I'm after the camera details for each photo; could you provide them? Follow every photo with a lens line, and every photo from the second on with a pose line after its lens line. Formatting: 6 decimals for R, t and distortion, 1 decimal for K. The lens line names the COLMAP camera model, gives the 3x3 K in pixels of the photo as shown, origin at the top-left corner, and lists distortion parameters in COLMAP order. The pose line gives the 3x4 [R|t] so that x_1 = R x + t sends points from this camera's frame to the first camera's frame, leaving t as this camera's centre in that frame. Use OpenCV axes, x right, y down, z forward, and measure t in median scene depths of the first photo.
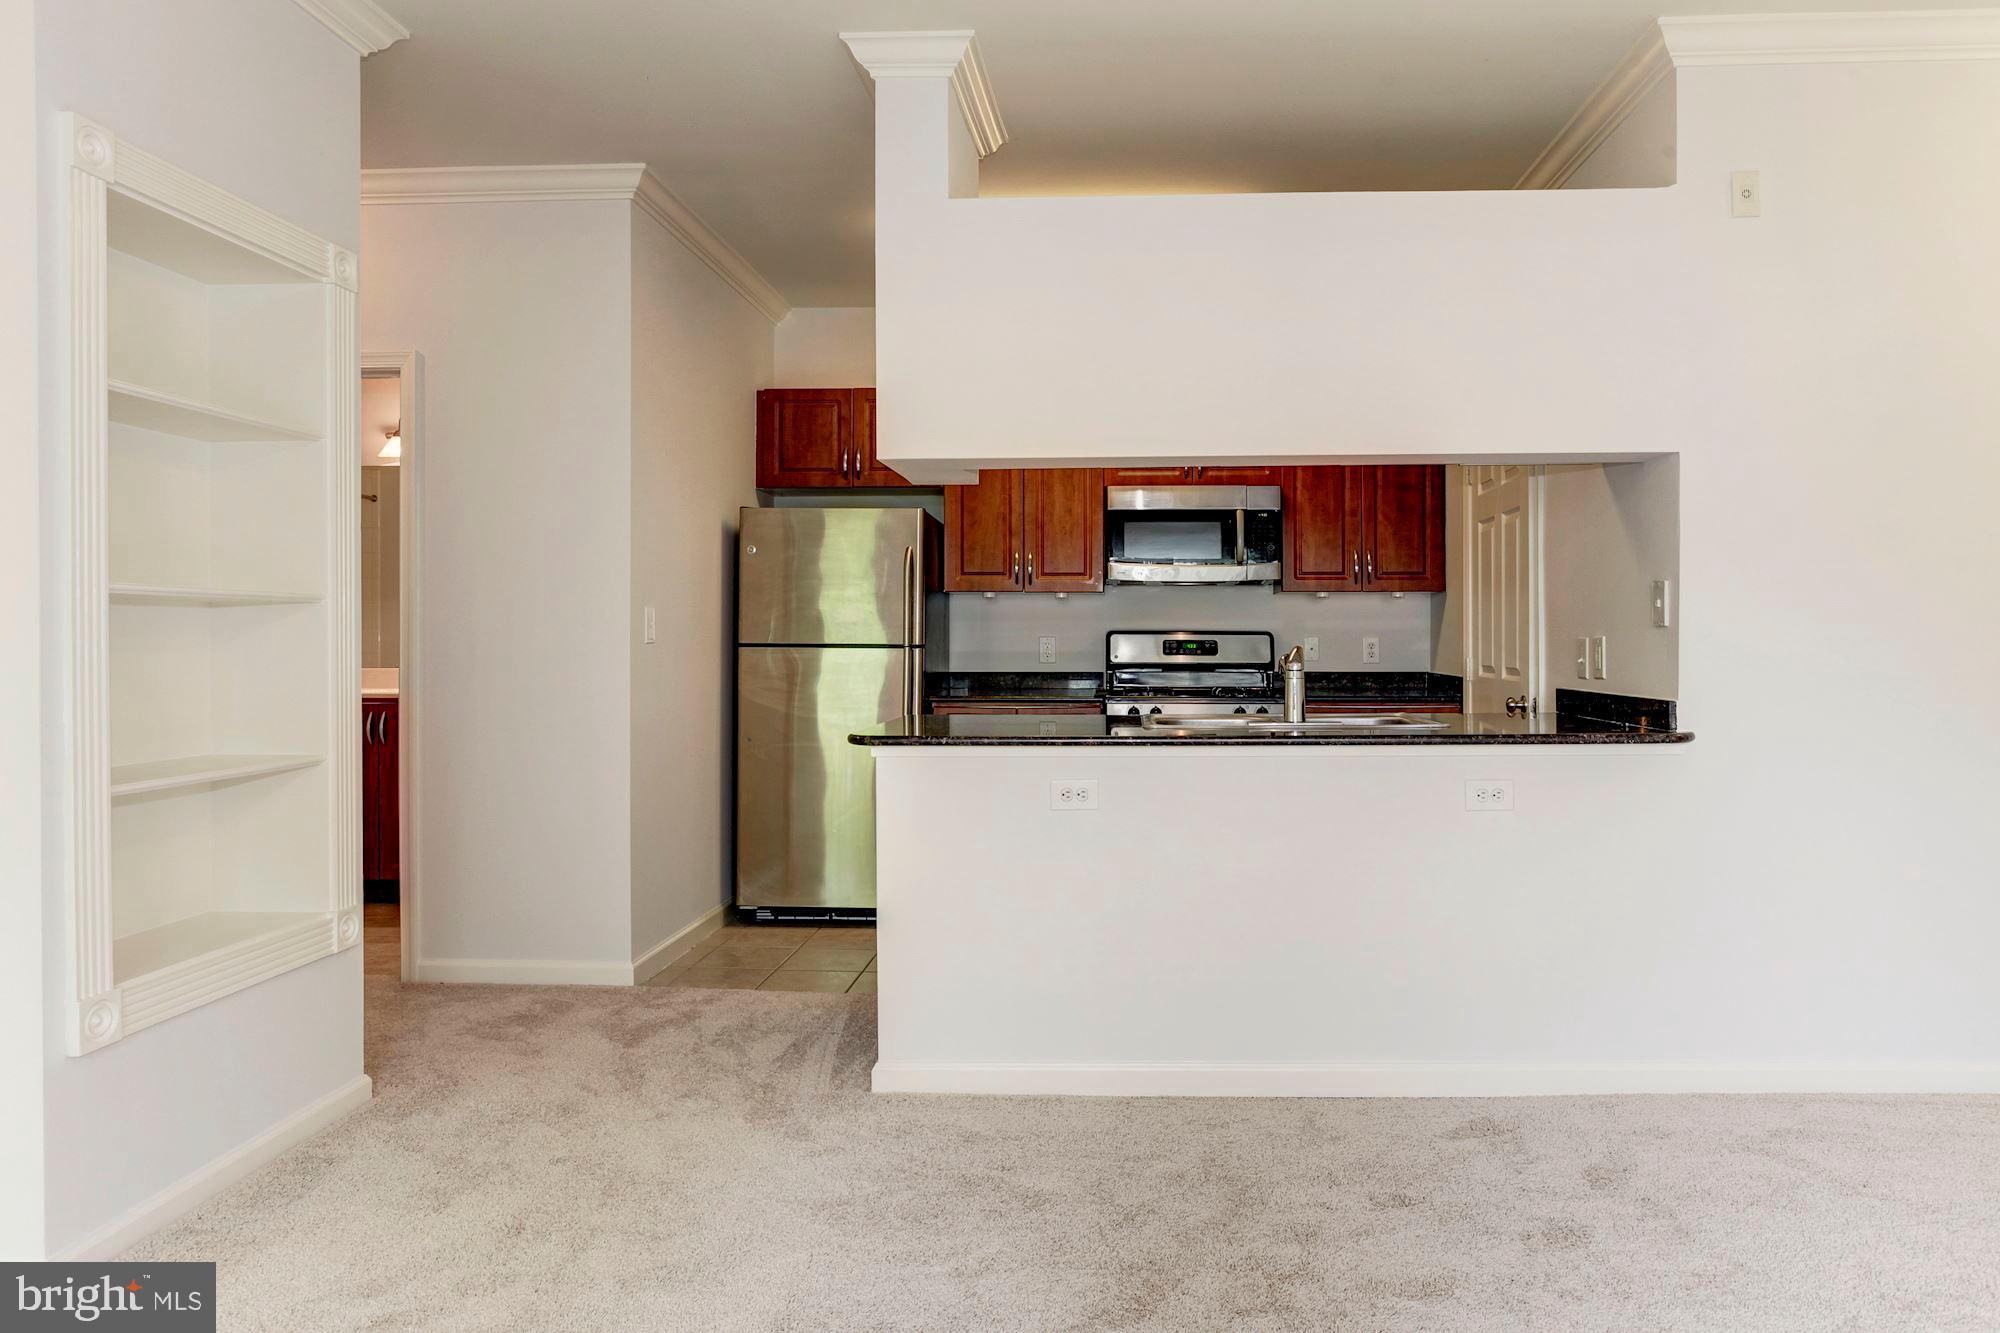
lens RADIAL K [[1259.4, 0, 1105.2], [0, 1259.4, 638.7], [0, 0, 1]] dist [-0.048092, 0.020521]
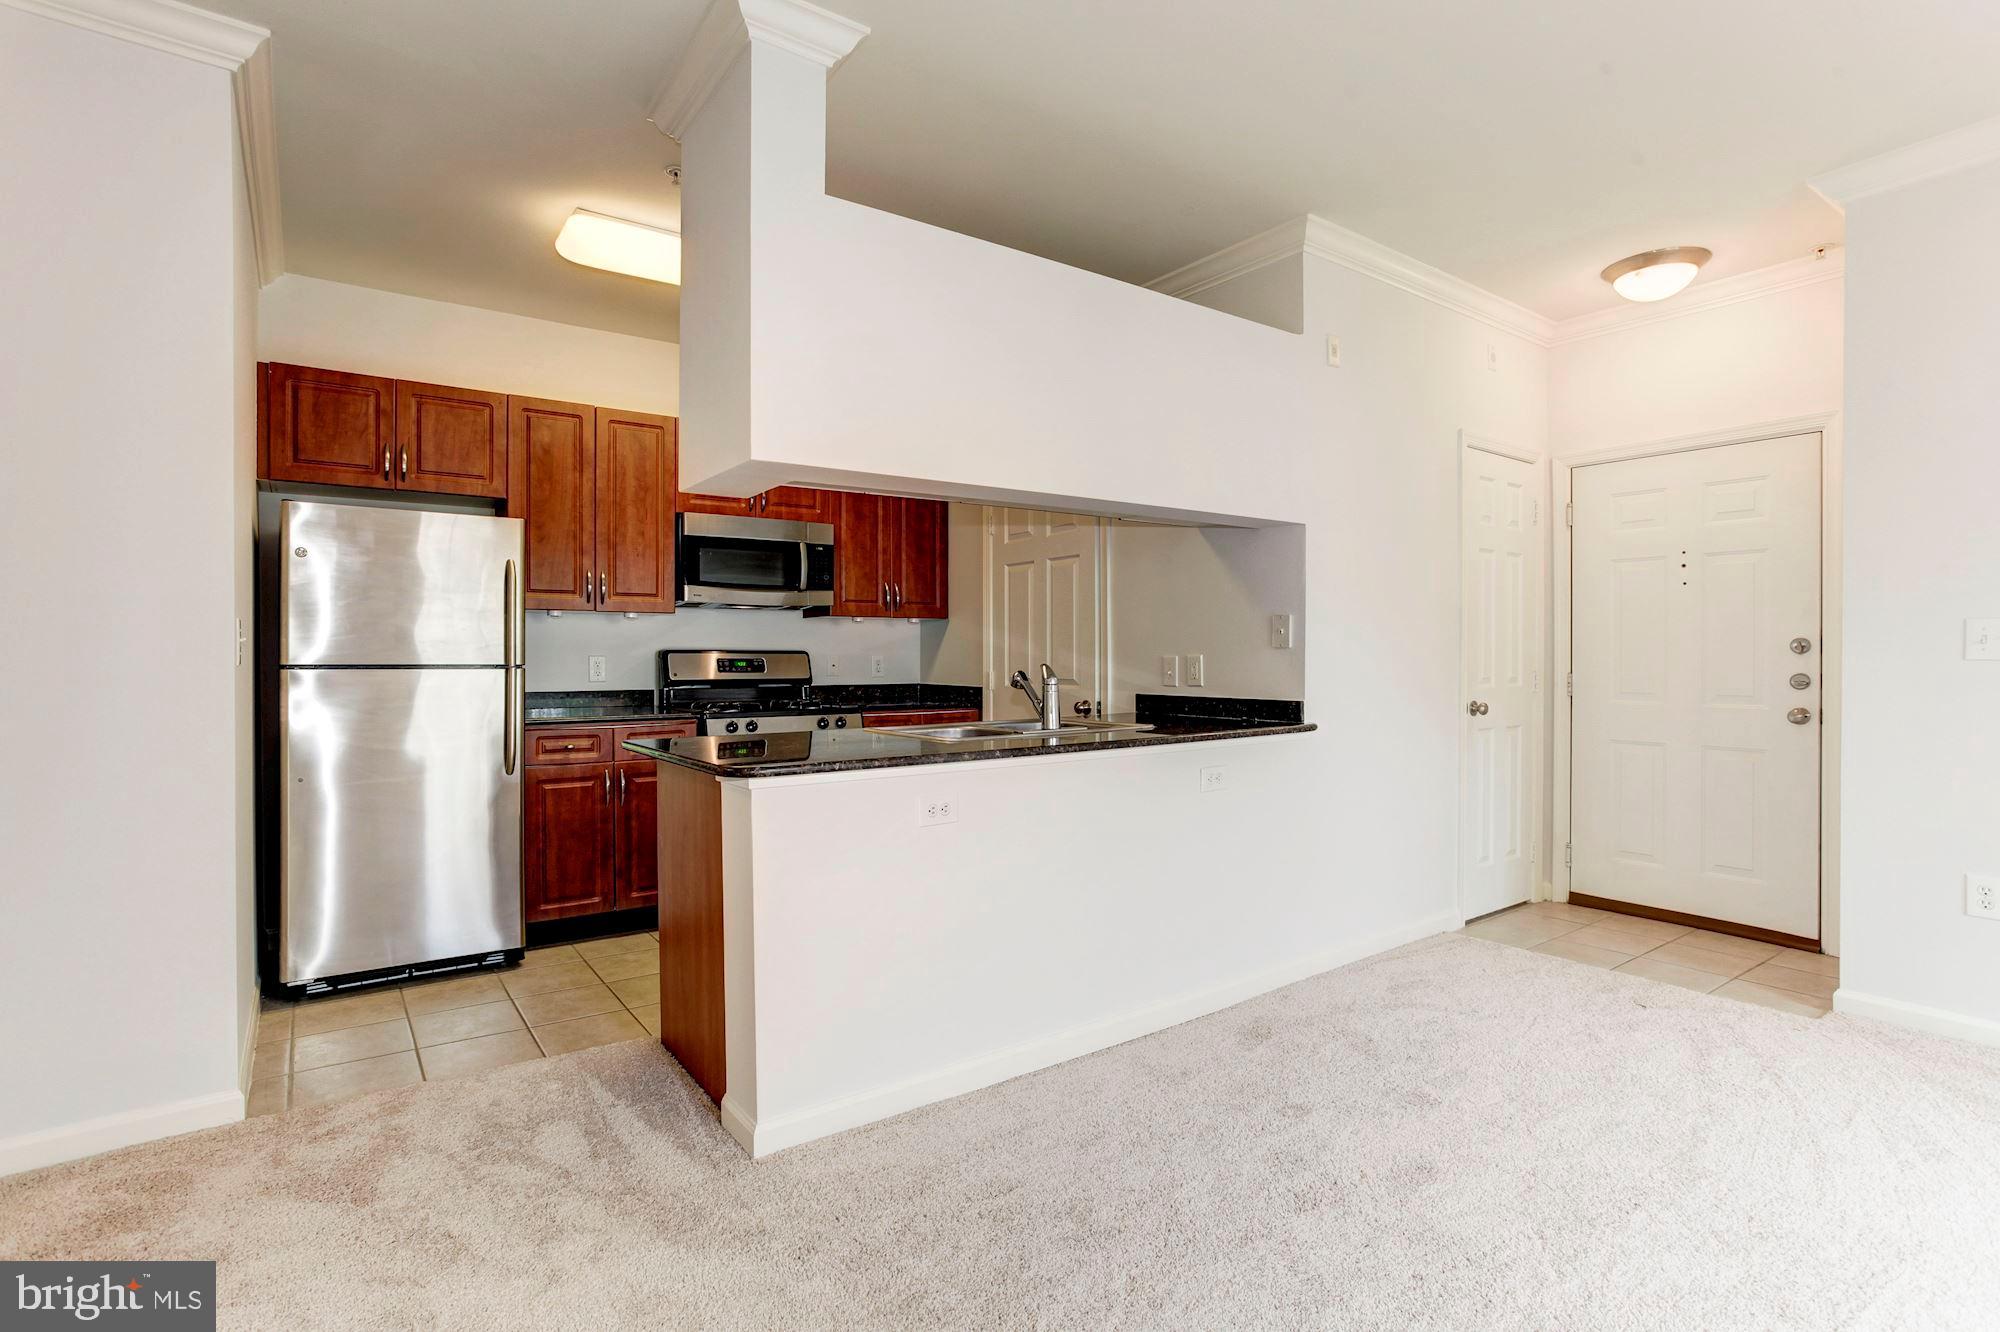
lens RADIAL K [[968.1, 0, 995.8], [0, 968.1, 658.5], [0, 0, 1]] dist [-0.039489, 0.027047]
pose [[0.798687, -0.004384, 0.601731, -0.276304], [0.002719, 0.999990, 0.003676, -0.001520], [-0.601740, -0.001300, 0.798691, 0.202290]]
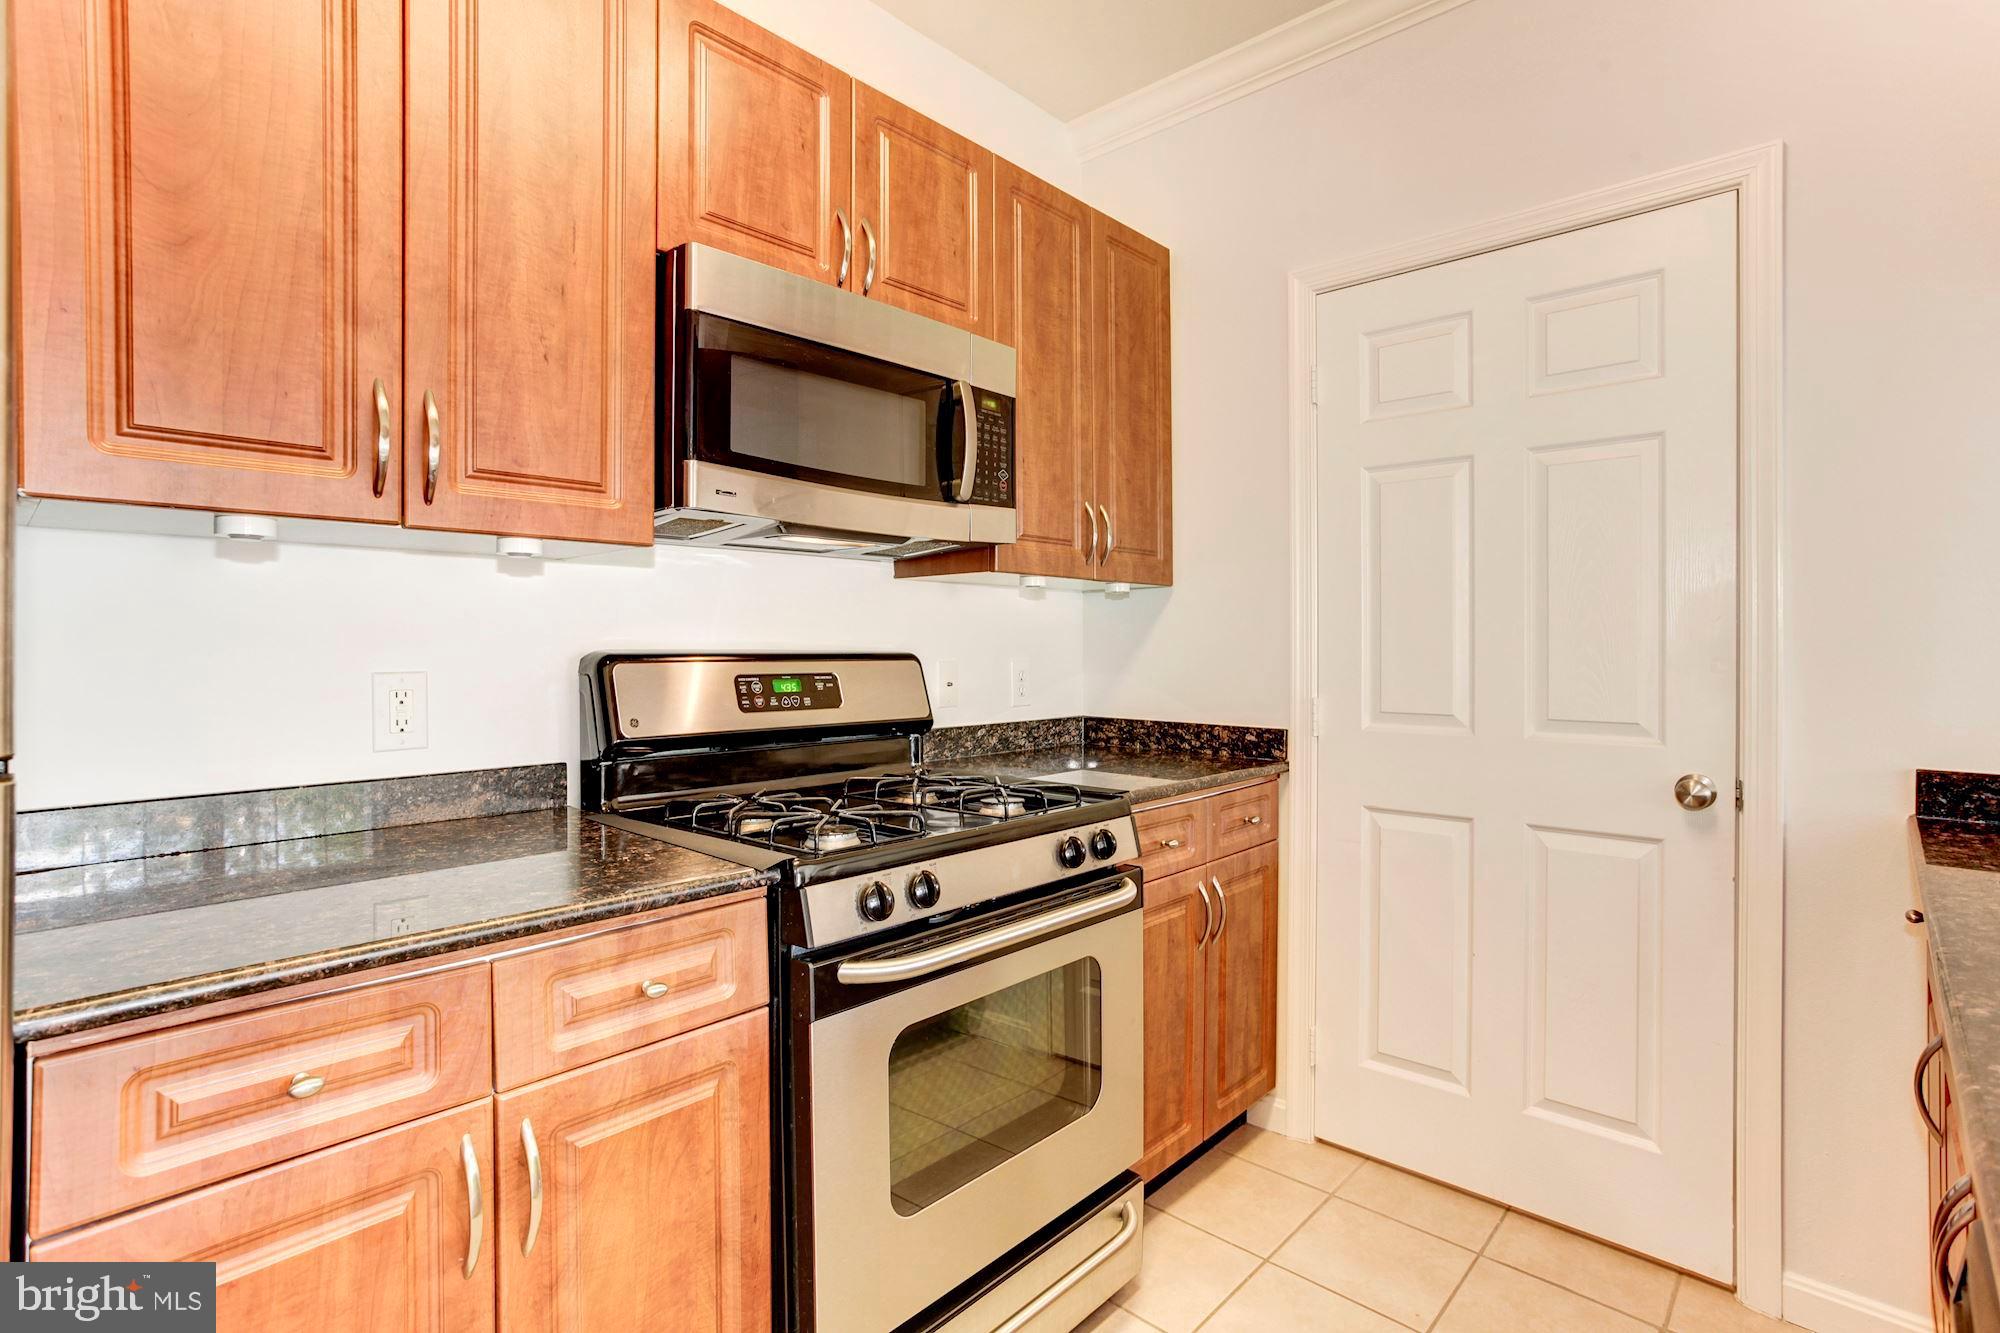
lens RADIAL K [[971.8, 0, 990.9], [0, 971.8, 648.1], [0, 0, 1]] dist [-0.050143, 0.033559]
pose [[0.661033, -0.003230, 0.750350, -0.144940], [0.000708, 0.999993, 0.003681, -0.009388], [-0.750357, -0.001902, 0.661030, 0.763769]]
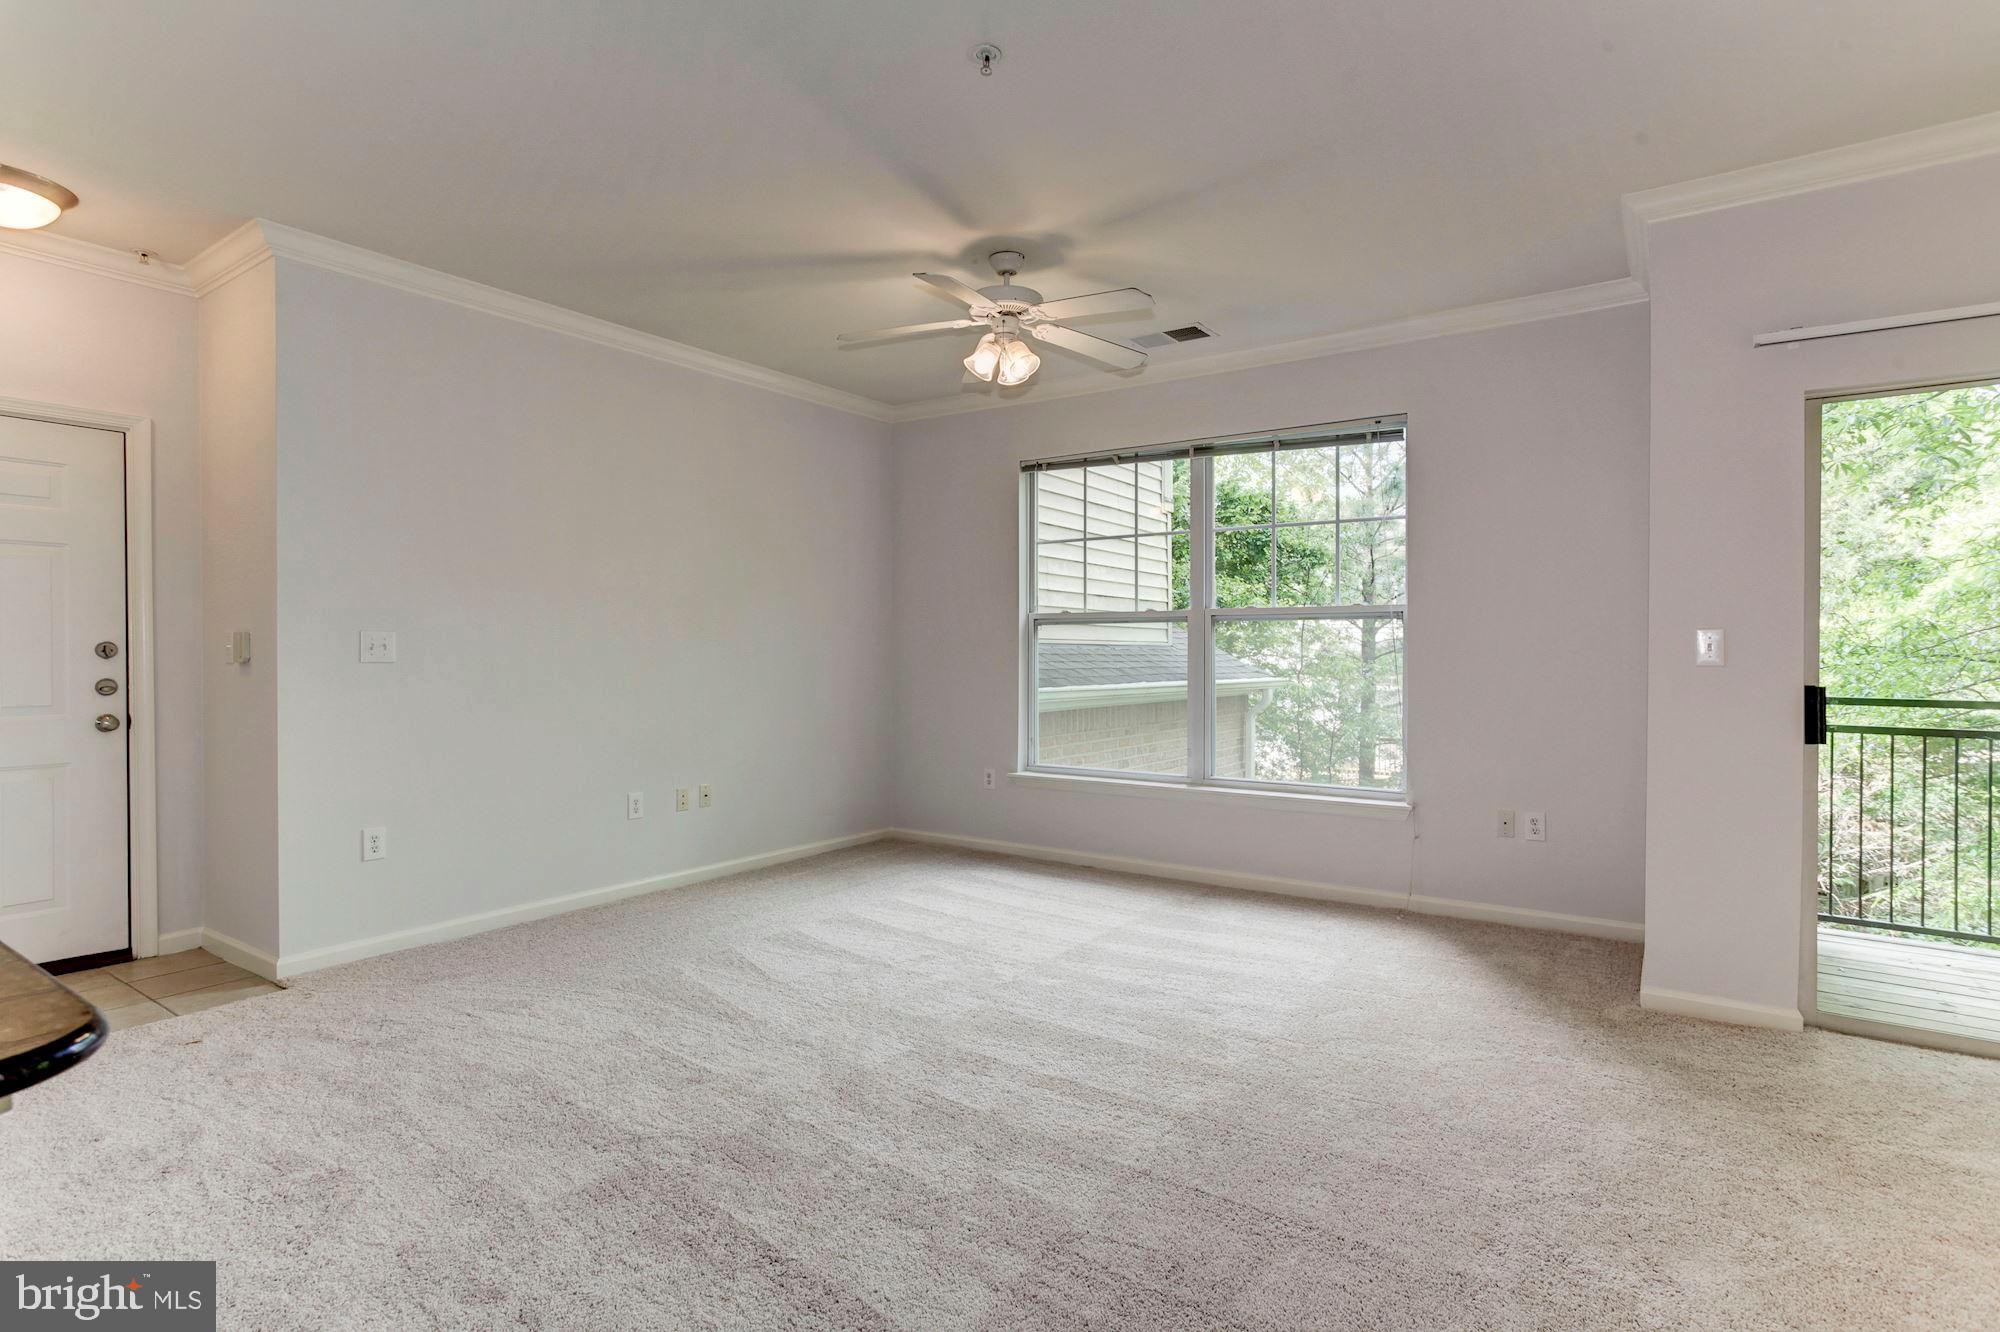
lens RADIAL K [[1000.7, 0, 973.7], [0, 1000.7, 661.4], [0, 0, 1]] dist [-0.042101, 0.021736]
pose [[-0.827355, -0.006919, 0.561637, -0.283335], [-0.000244, 0.999928, 0.011959, -0.007047], [-0.561680, 0.009757, -0.827297, 0.637168]]
